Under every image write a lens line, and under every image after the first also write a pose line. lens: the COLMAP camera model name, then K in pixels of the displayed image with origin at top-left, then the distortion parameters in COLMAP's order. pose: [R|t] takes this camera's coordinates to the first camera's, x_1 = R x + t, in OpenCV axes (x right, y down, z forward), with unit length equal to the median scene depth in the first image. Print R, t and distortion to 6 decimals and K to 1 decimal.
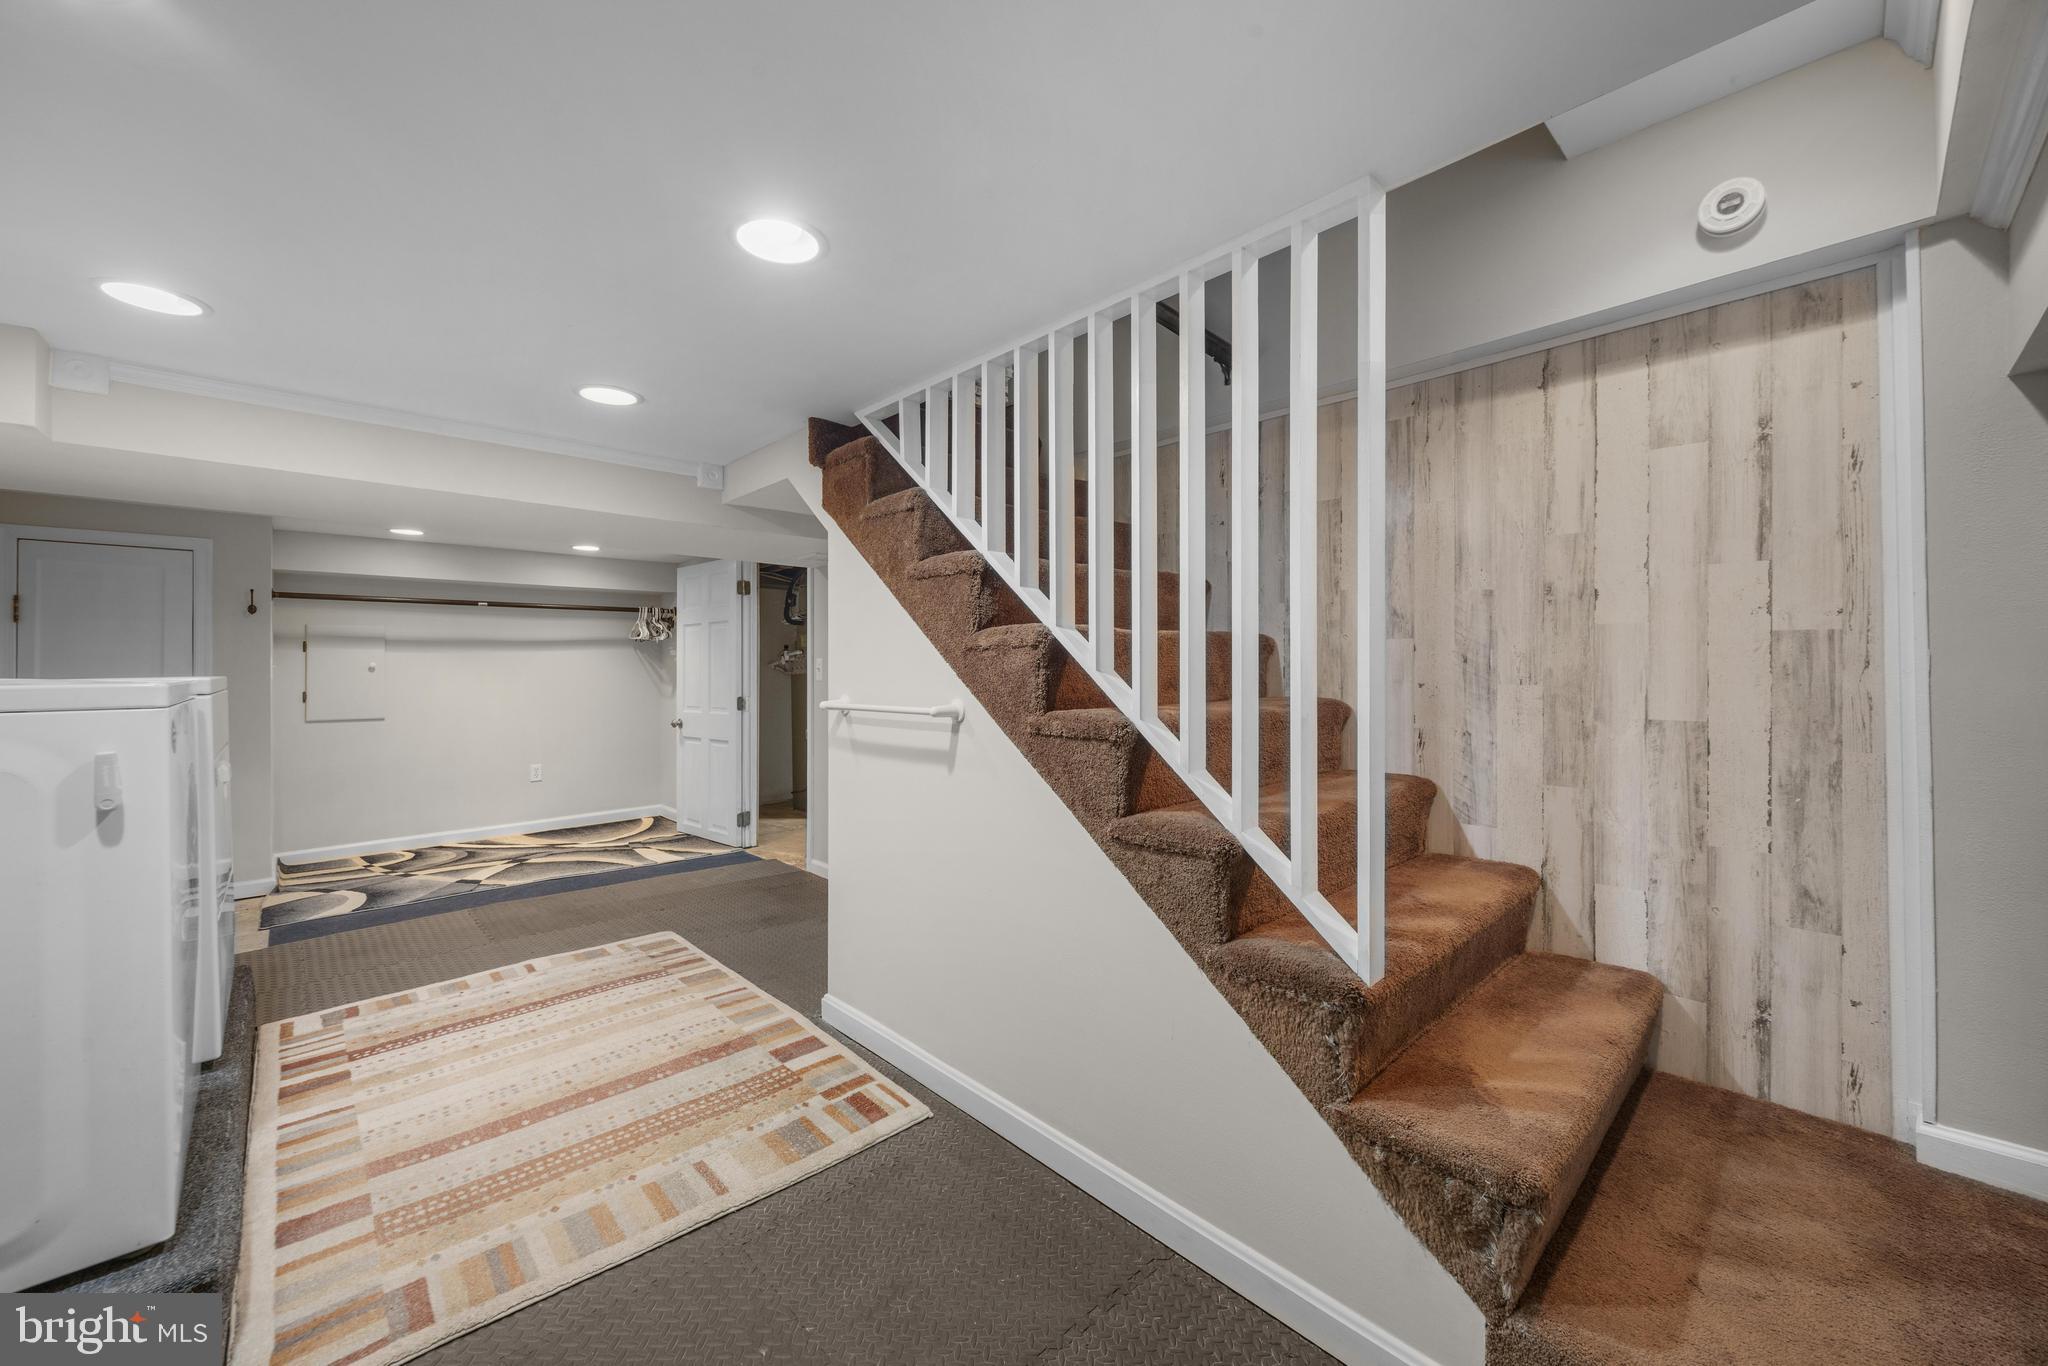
lens RADIAL K [[783.9, 0, 1031.3], [0, 783.9, 677.1], [0, 0, 1]] dist [-0.002958, 0.000808]
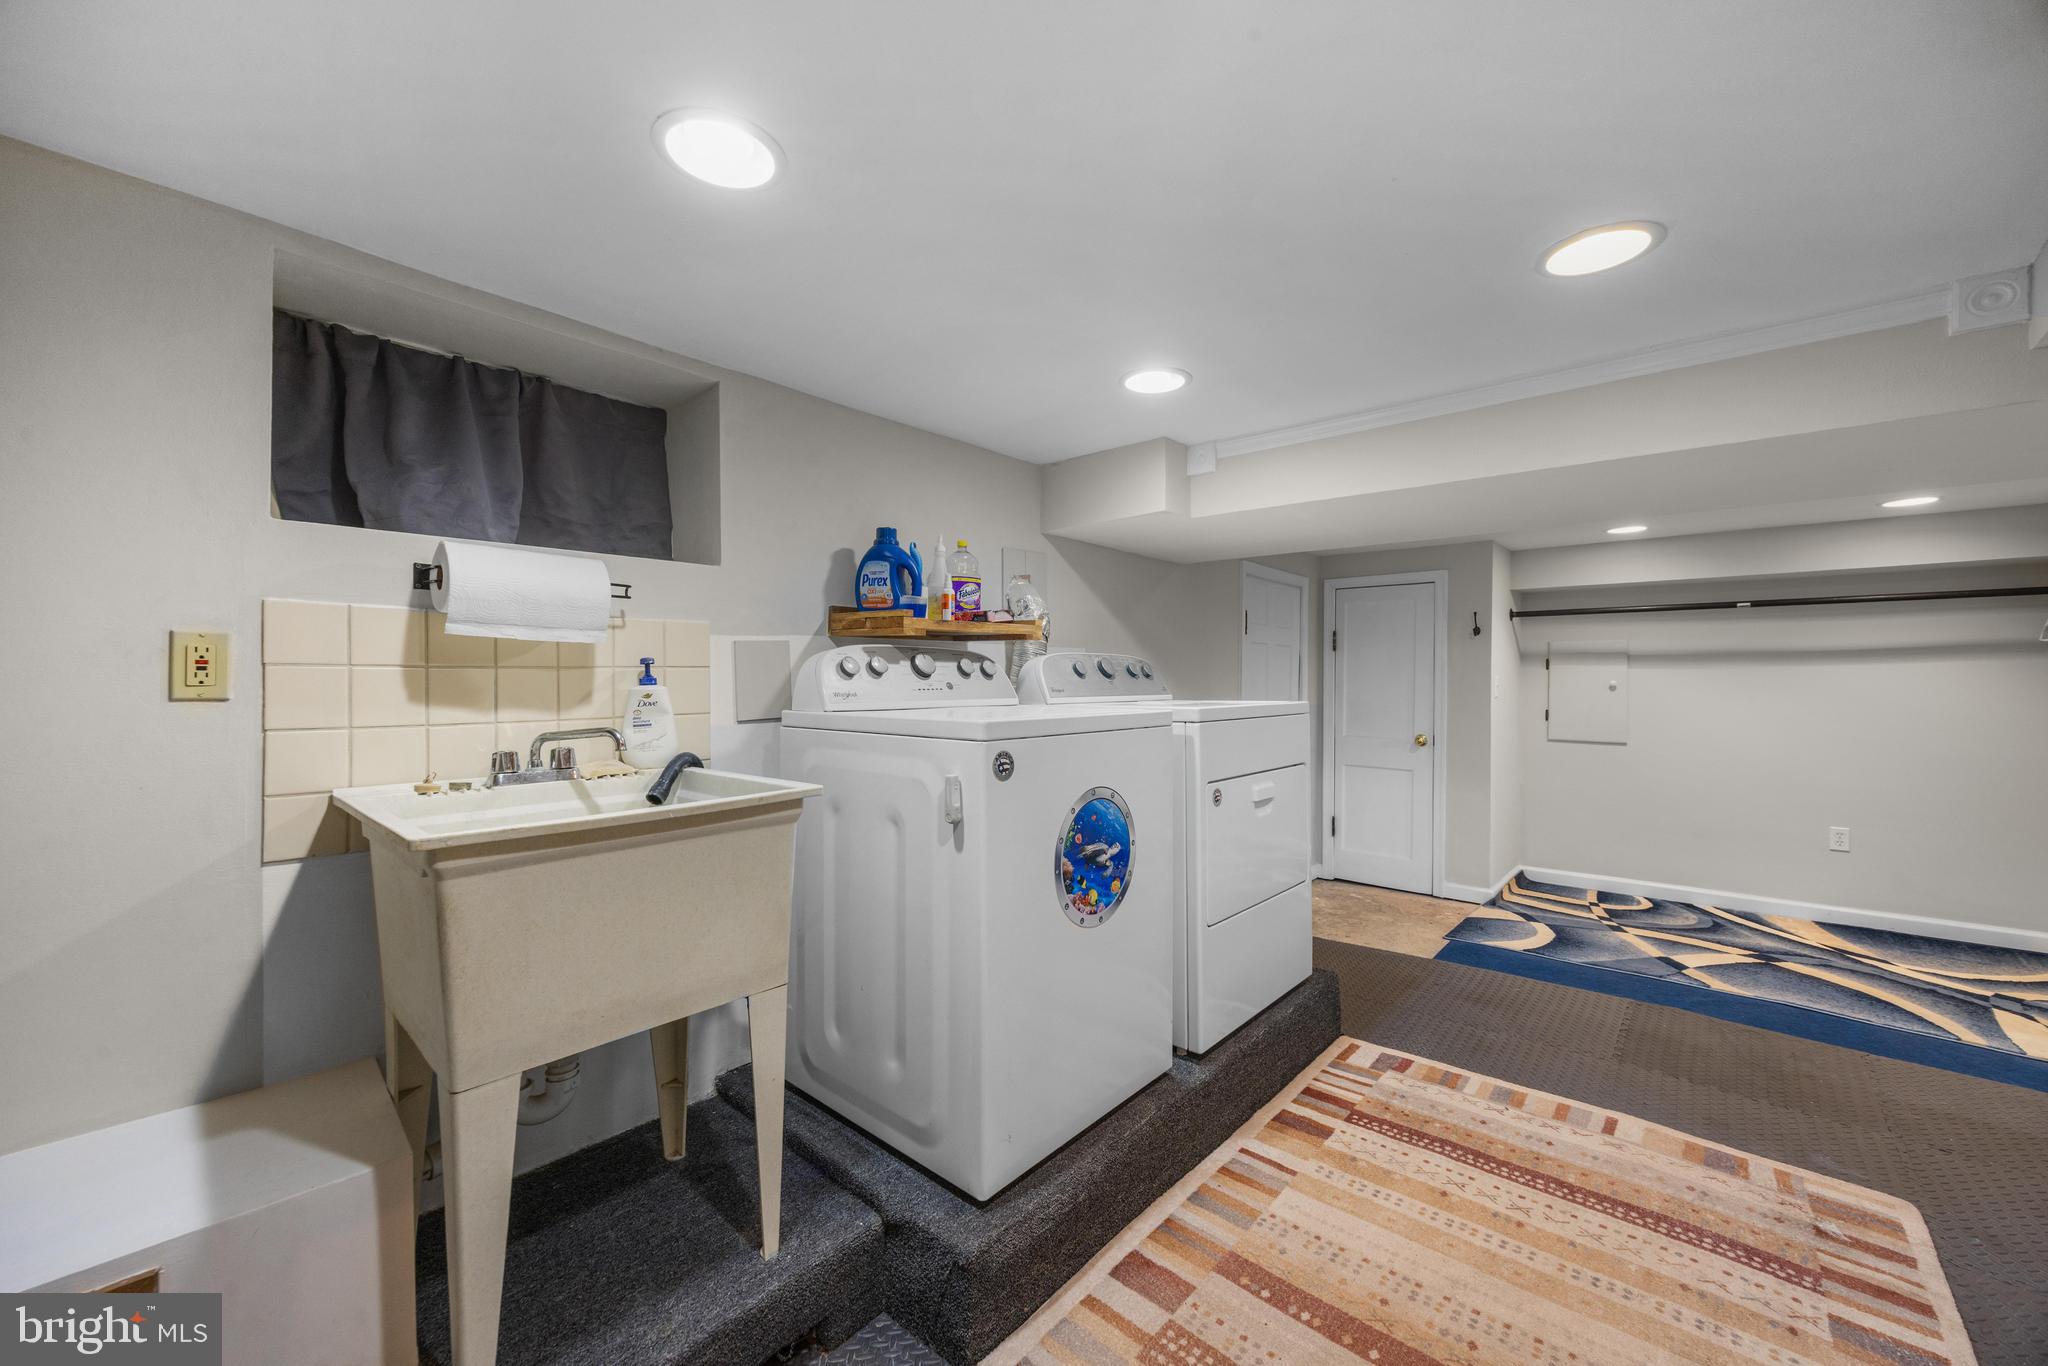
lens RADIAL K [[783.9, 0, 1016.4], [0, 783.9, 677.6], [0, 0, 1]] dist [-0.002958, 0.000808]
pose [[0.070480, 0.006126, -0.997494, 0.022957], [-0.015680, 0.999864, 0.005033, -0.029891], [0.997390, 0.015286, 0.070566, 0.480443]]
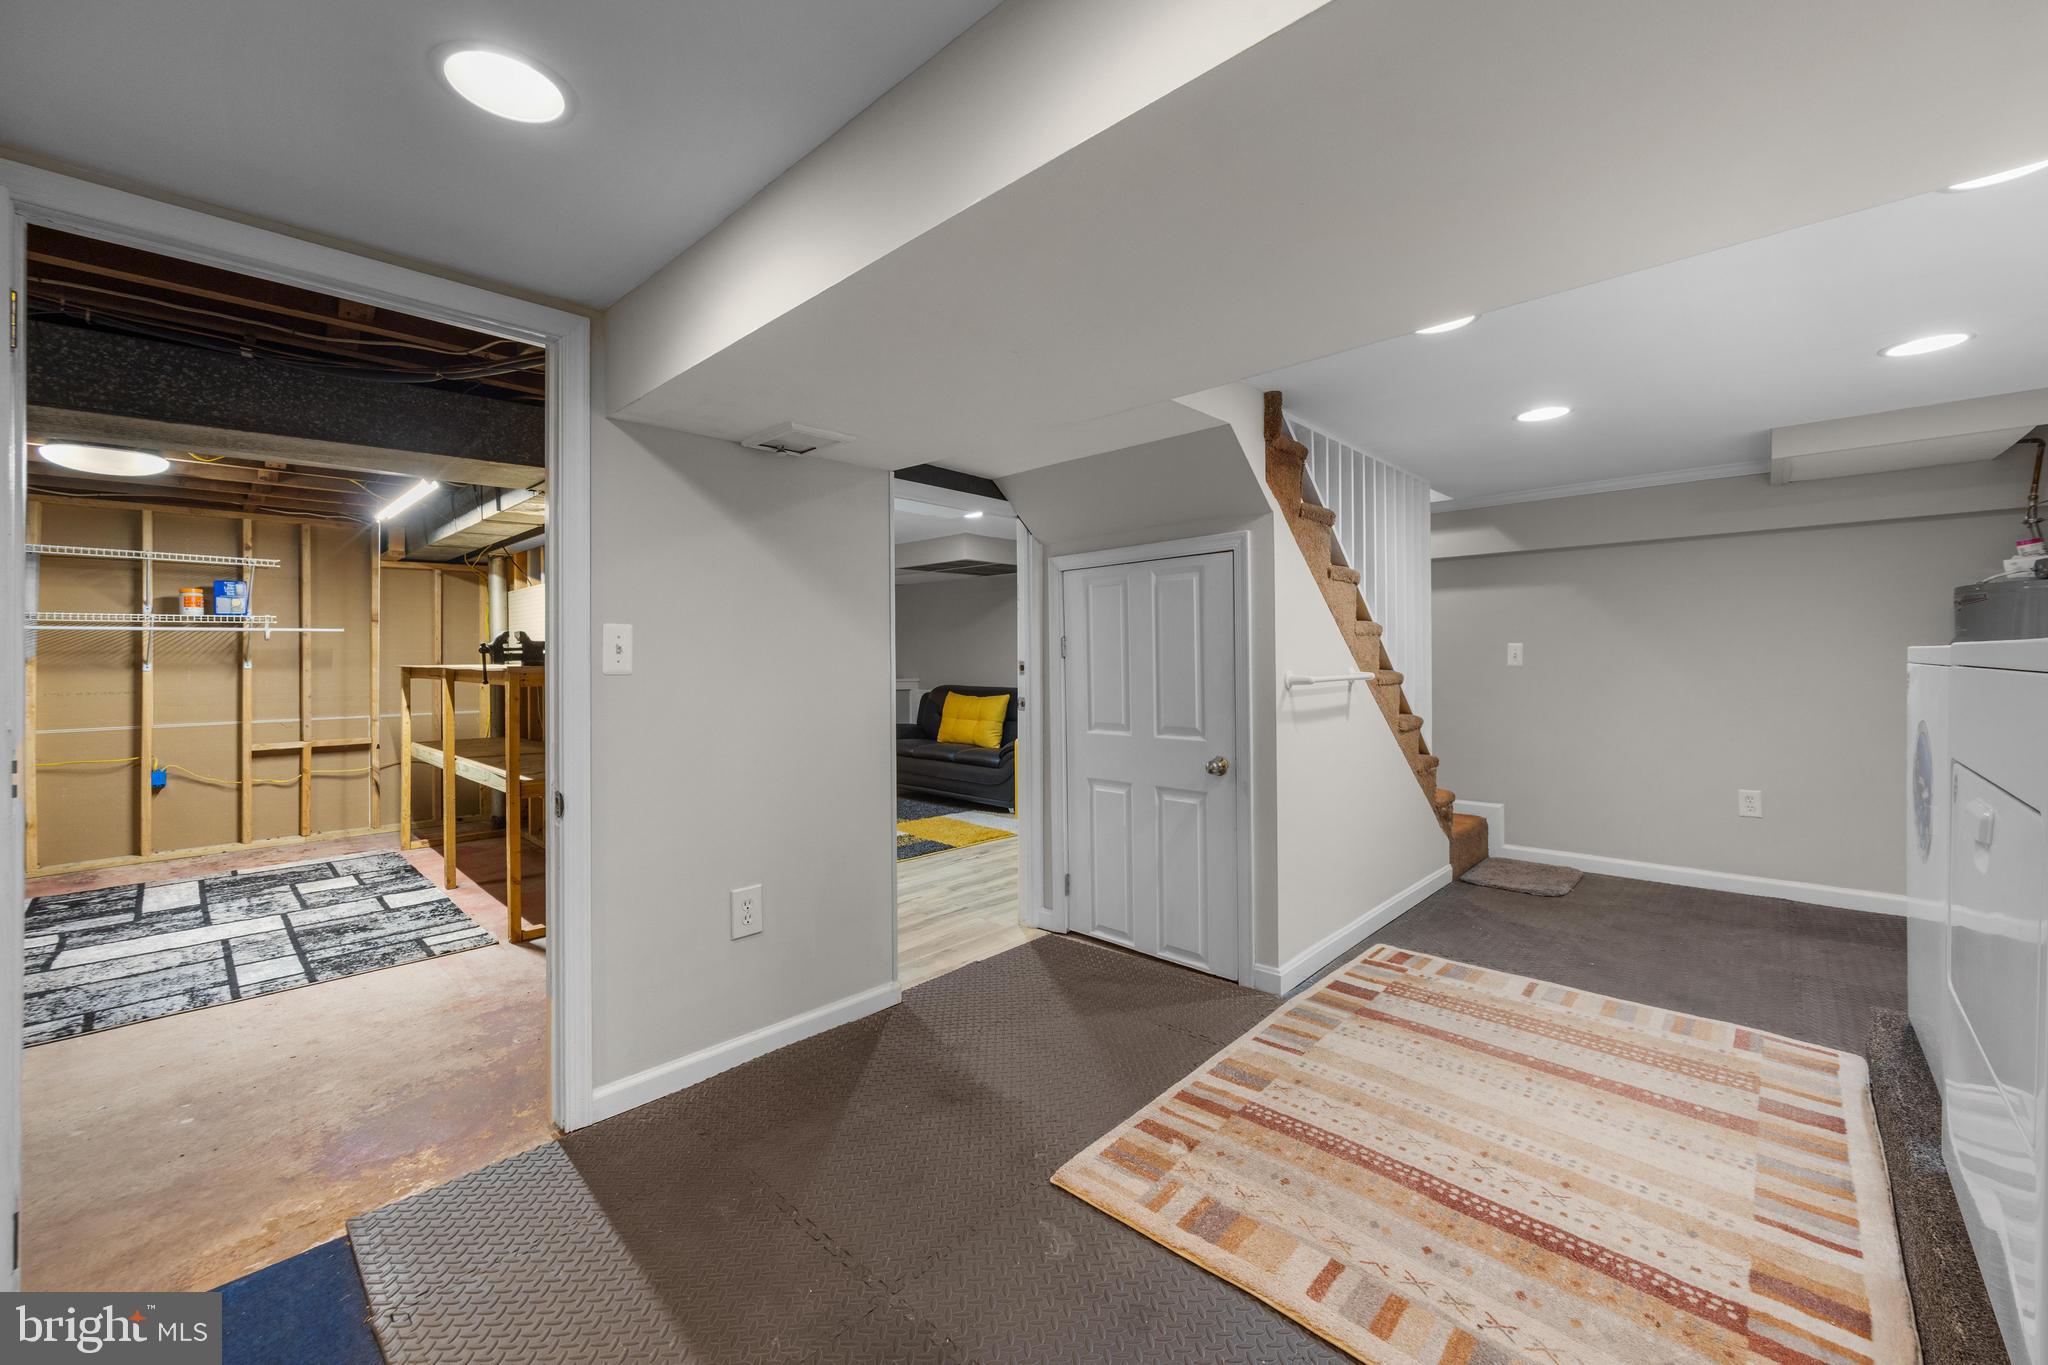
lens RADIAL K [[783.9, 0, 1027.0], [0, 783.9, 662.0], [0, 0, 1]] dist [-0.002958, 0.000808]
pose [[-0.042735, -0.002457, 0.999083, -1.275703], [0.018398, 0.999825, 0.003245, 0.000398], [-0.998917, 0.018520, -0.042682, 1.384779]]
